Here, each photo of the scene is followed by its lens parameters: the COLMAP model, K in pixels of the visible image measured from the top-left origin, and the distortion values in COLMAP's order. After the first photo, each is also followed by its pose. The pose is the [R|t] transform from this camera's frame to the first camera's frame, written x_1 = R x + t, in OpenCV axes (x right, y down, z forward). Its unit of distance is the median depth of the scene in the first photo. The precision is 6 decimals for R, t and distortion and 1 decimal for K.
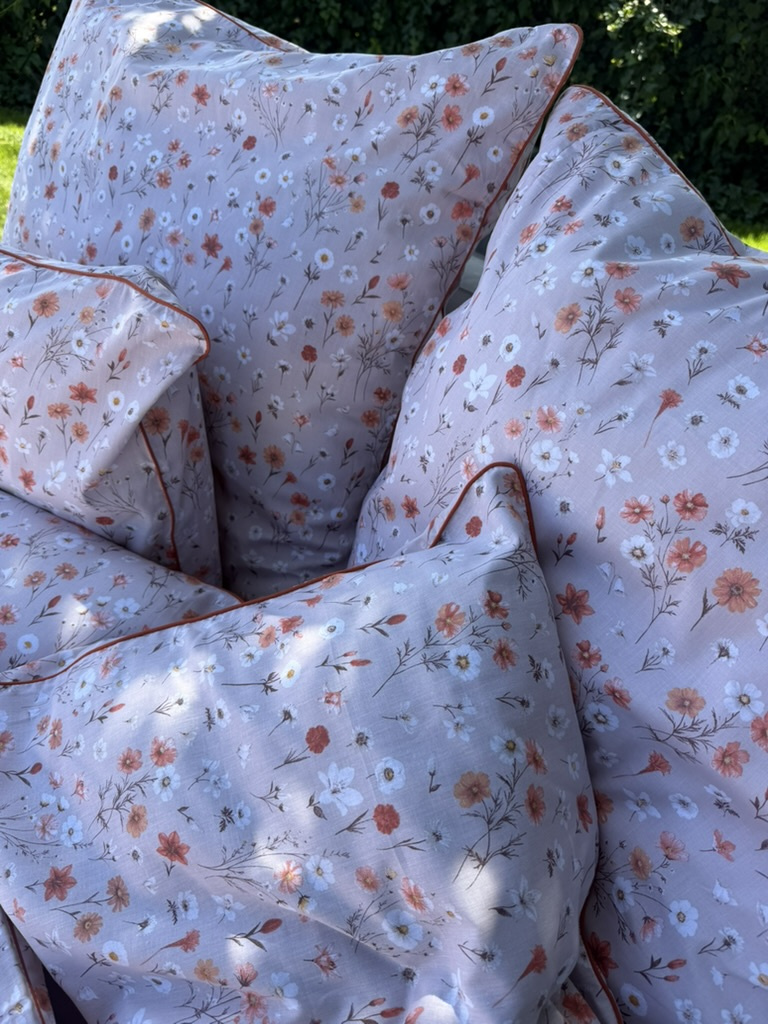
lens RADIAL K [[737.0, 0, 368.3], [0, 737.0, 486.7], [0, 0, 1]] dist [0.026541, -0.047655]
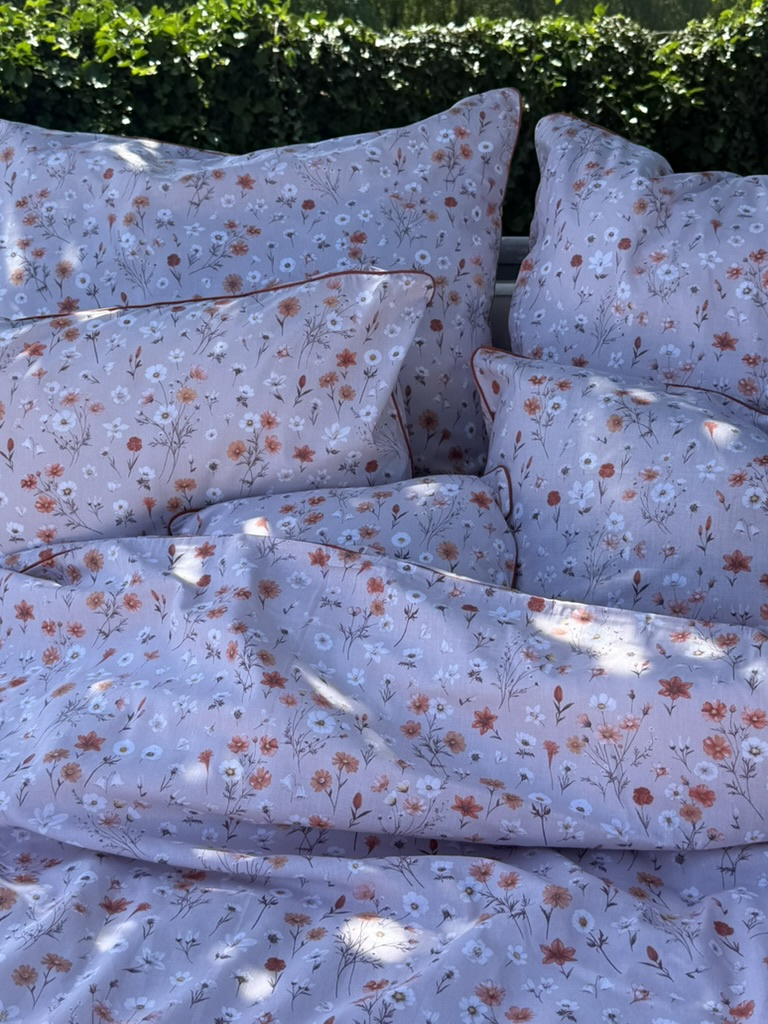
lens RADIAL K [[1358.6, 0, 399.8], [0, 1358.6, 522.5], [0, 0, 1]] dist [0.103825, 0.000000]
pose [[0.799182, -0.261844, 0.541060, -1.549016], [0.445015, 0.862833, -0.239752, 0.672828], [-0.404067, 0.432386, 0.806085, -0.748124]]
